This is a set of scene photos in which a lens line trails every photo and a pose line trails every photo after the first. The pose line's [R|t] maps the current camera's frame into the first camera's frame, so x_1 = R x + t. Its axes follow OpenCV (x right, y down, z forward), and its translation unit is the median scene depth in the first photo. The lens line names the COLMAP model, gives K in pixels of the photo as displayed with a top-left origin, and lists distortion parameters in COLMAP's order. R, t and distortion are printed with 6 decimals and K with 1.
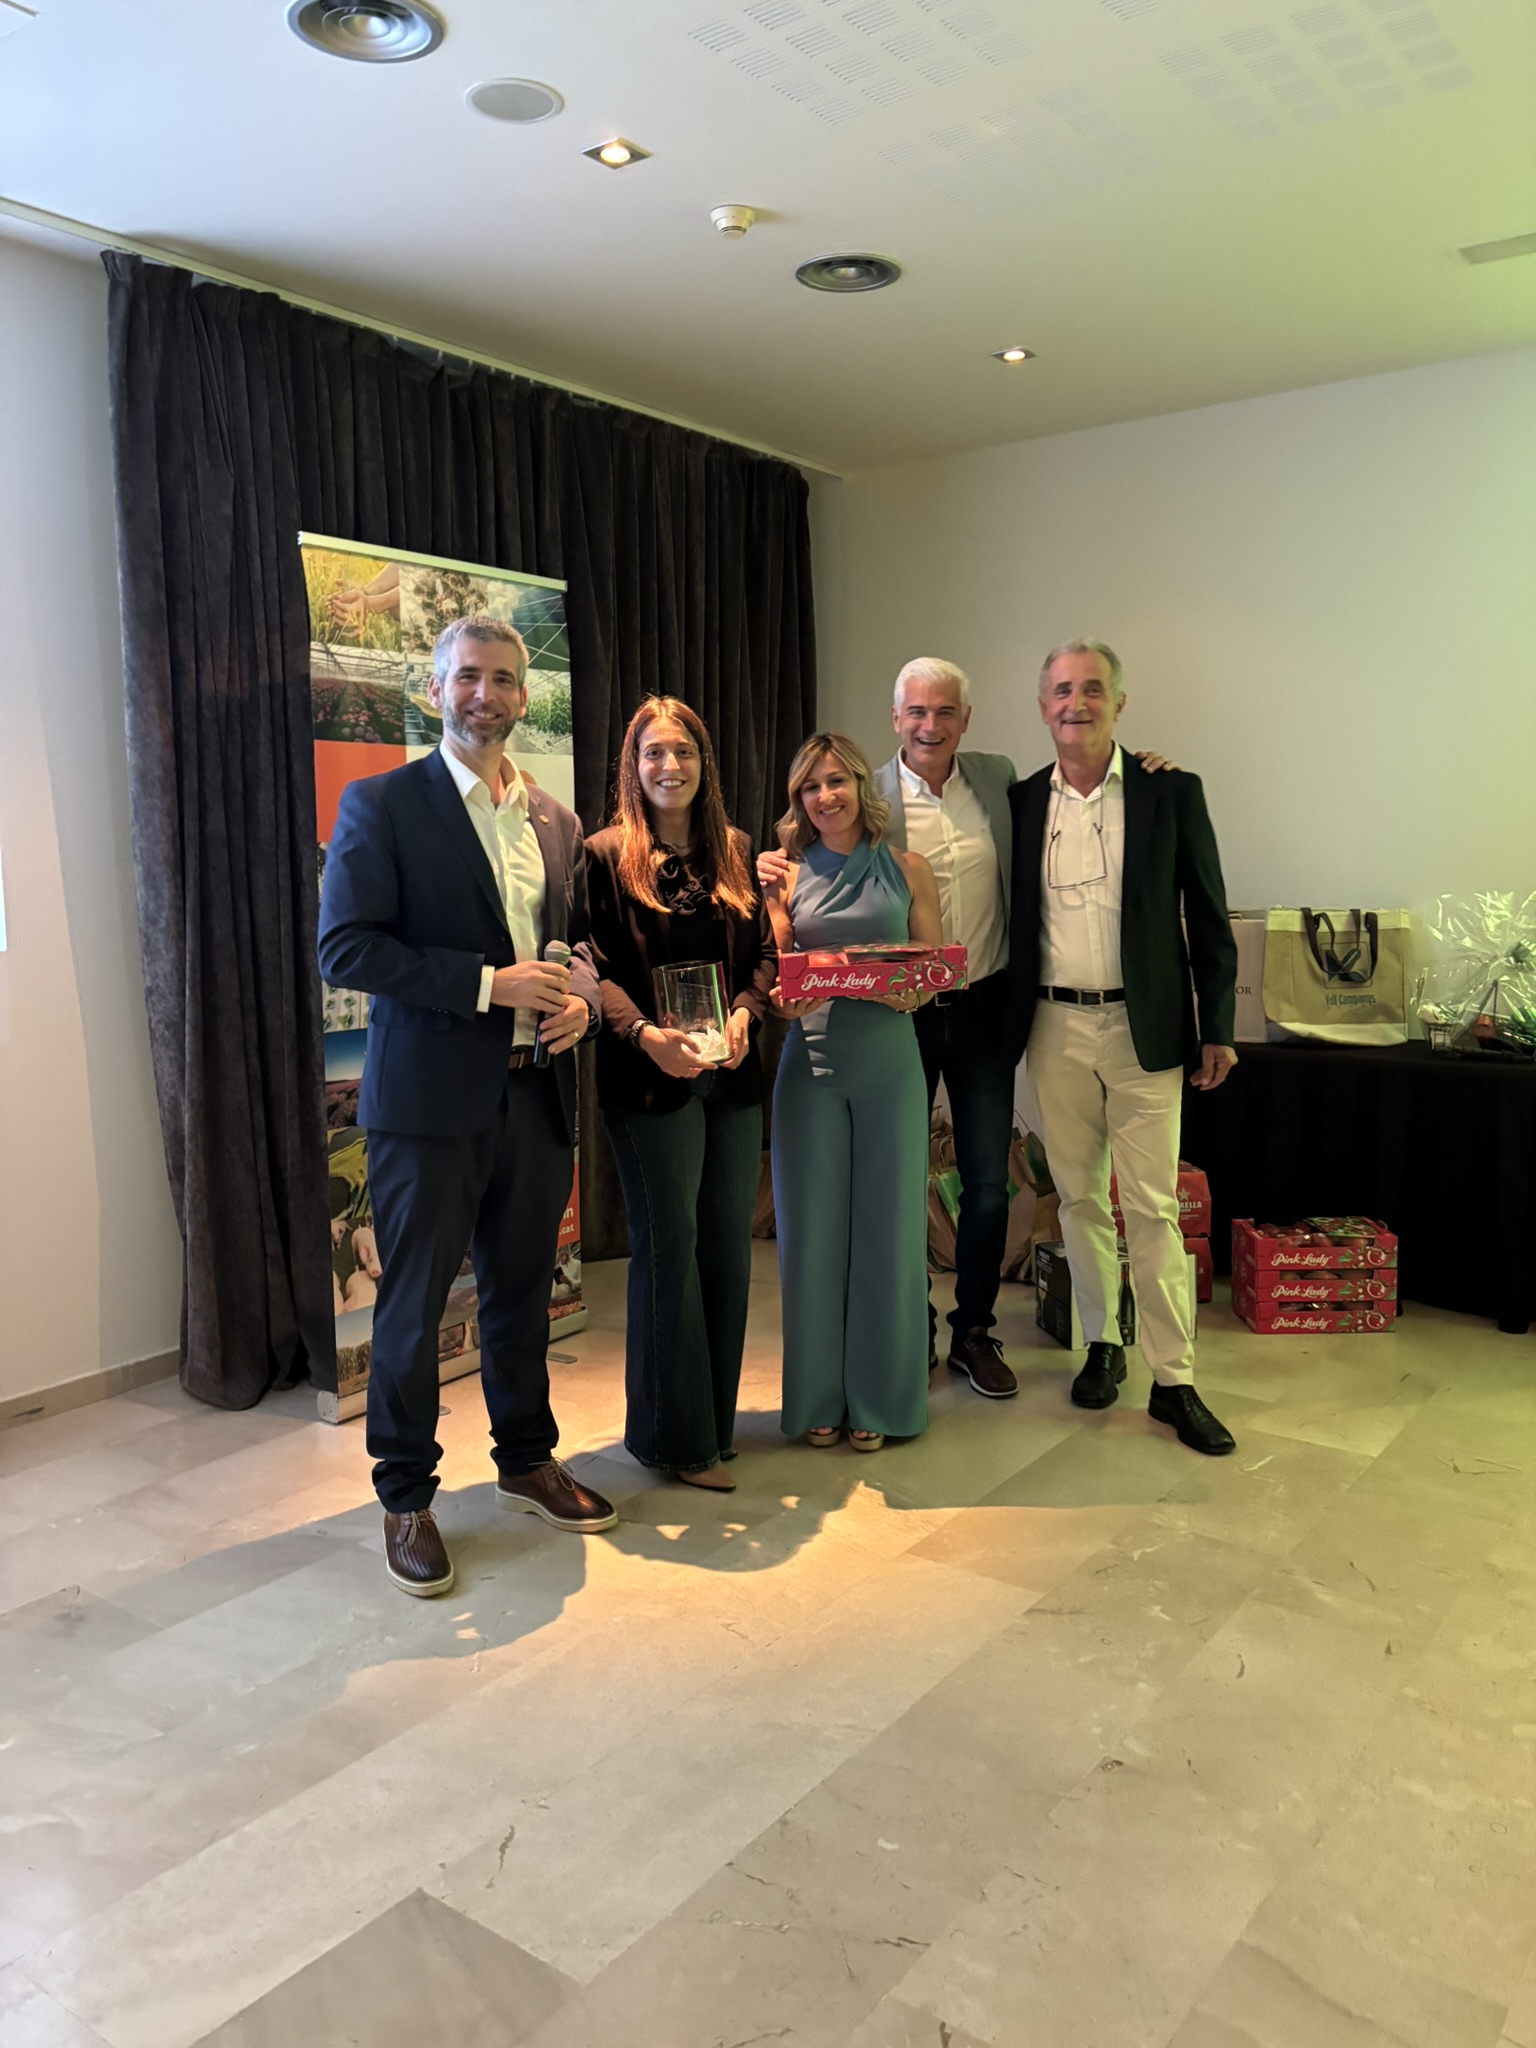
lens RADIAL K [[1545.9, 0, 763.0], [0, 1545.9, 1014.4], [0, 0, 1]] dist [0.036761, -0.033080]
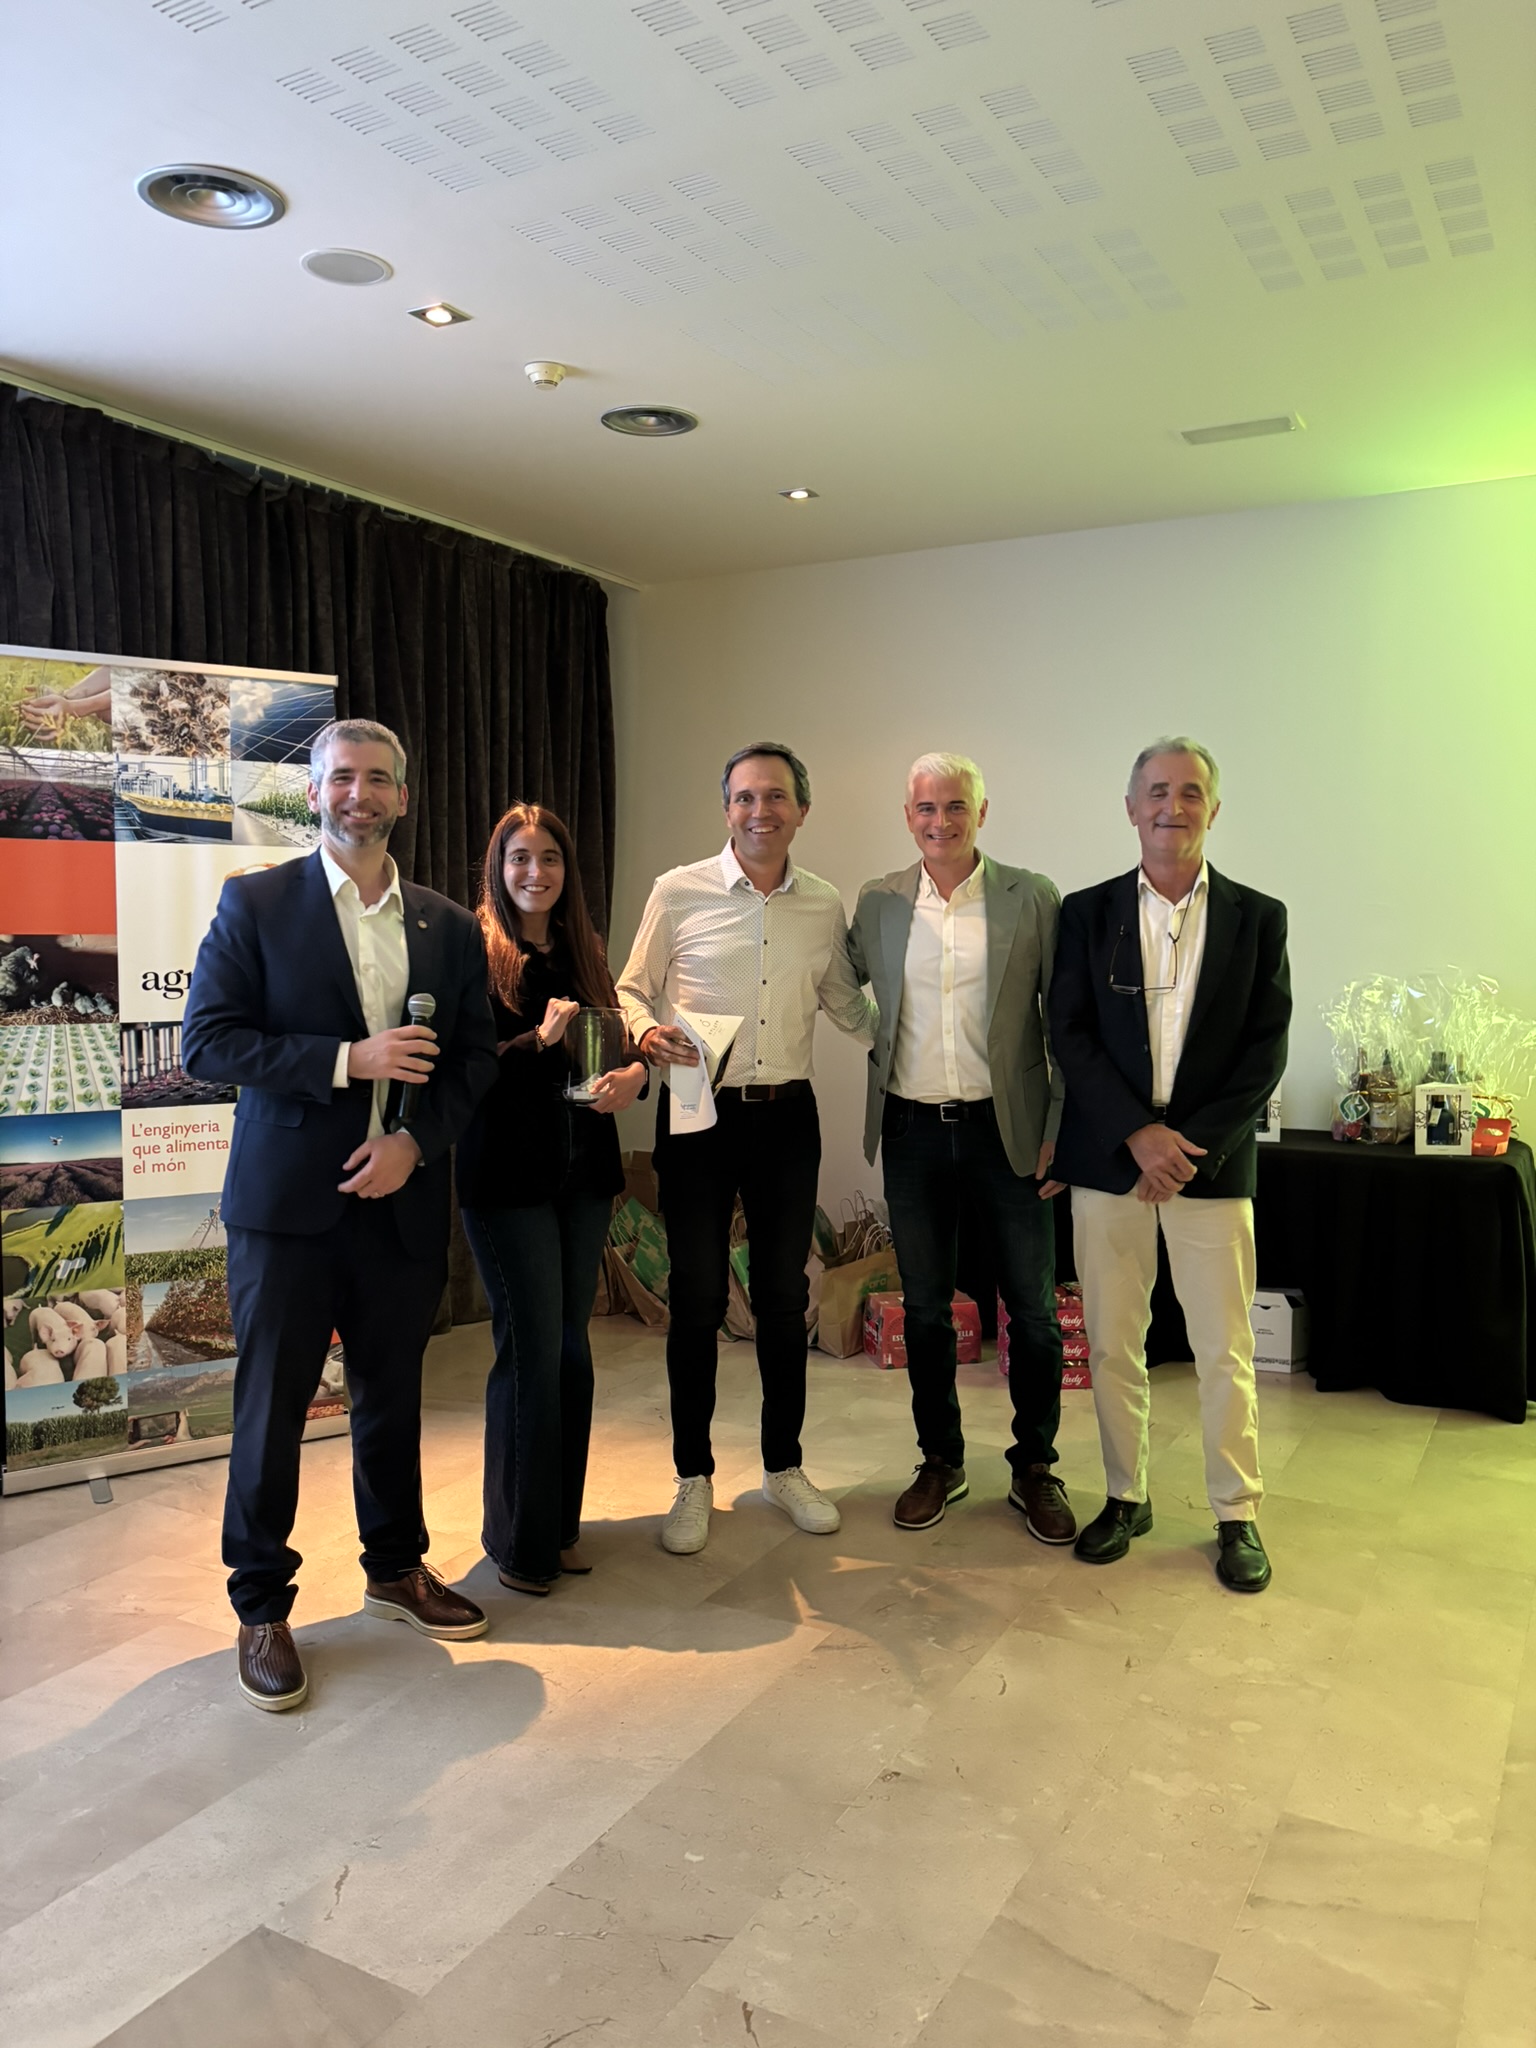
lens RADIAL K [[1545.9, 0, 752.0], [0, 1545.9, 1025.1], [0, 0, 1]] dist [0.036761, -0.033080]
pose [[0.991490, 0.003610, 0.130134, -0.014917], [0.001505, 0.999231, -0.039184, -0.010321], [-0.130175, 0.039046, 0.990722, -0.076696]]
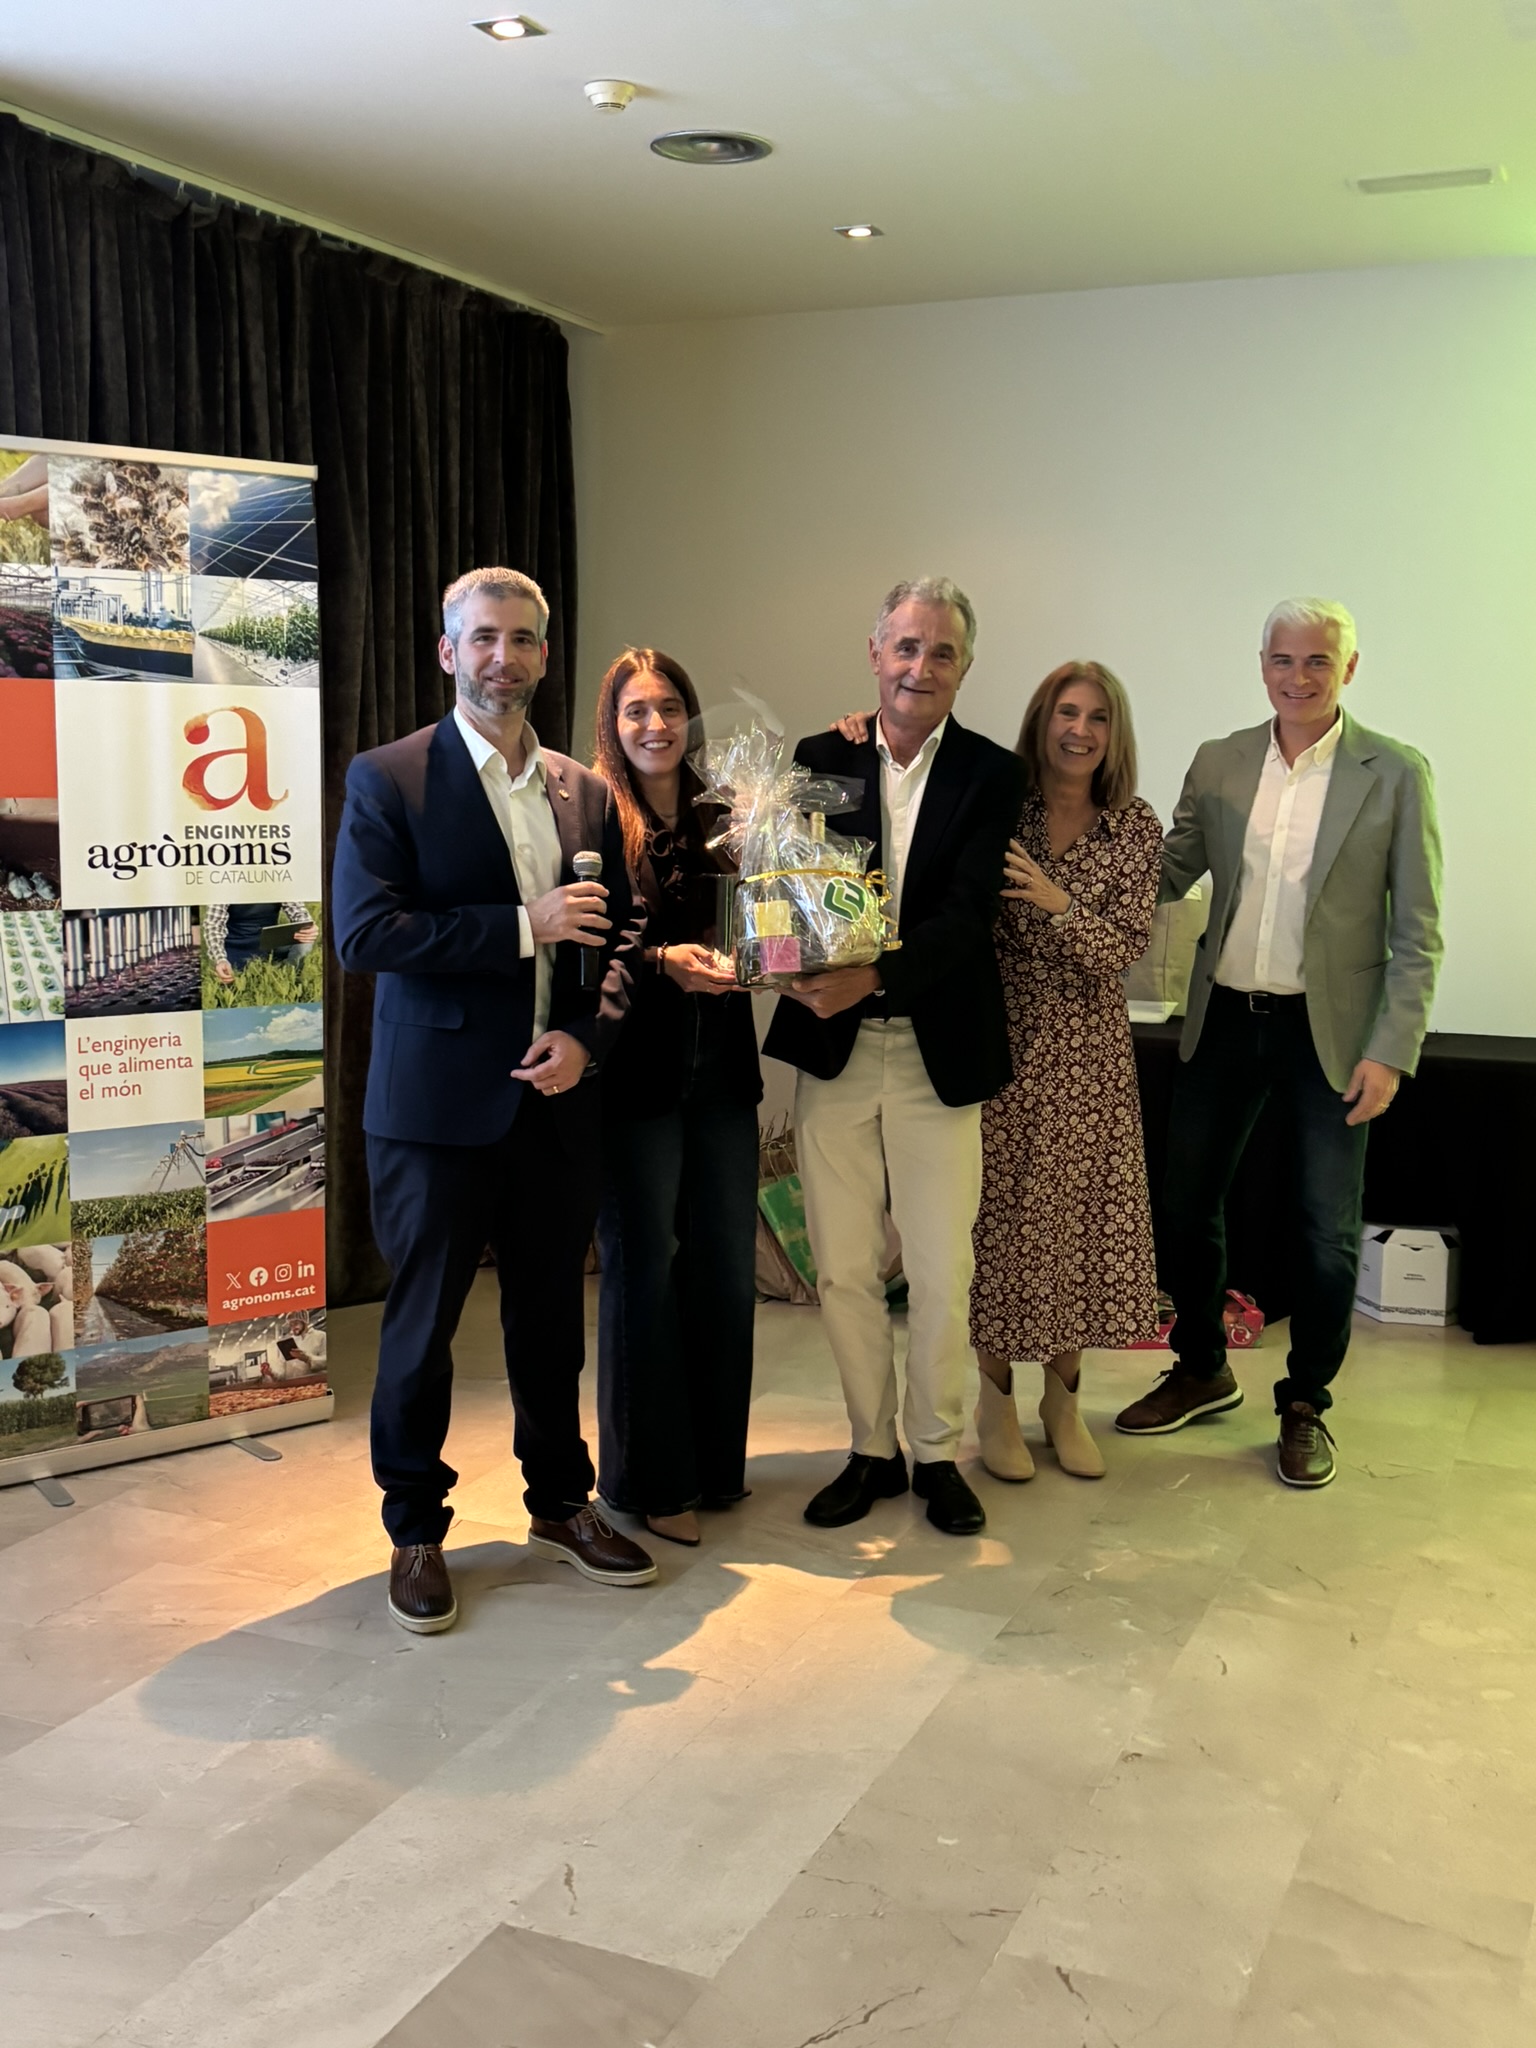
lens RADIAL K [[2152.0, 0, 754.9], [0, 2152.0, 1013.1], [0, 0, 1]] dist [0.019130, 0.000000]
pose [[0.974522, -0.009261, 0.224102, -0.203230], [0.005530, 0.999836, 0.017271, -0.016449], [-0.224225, -0.015592, 0.974413, -0.189773]]
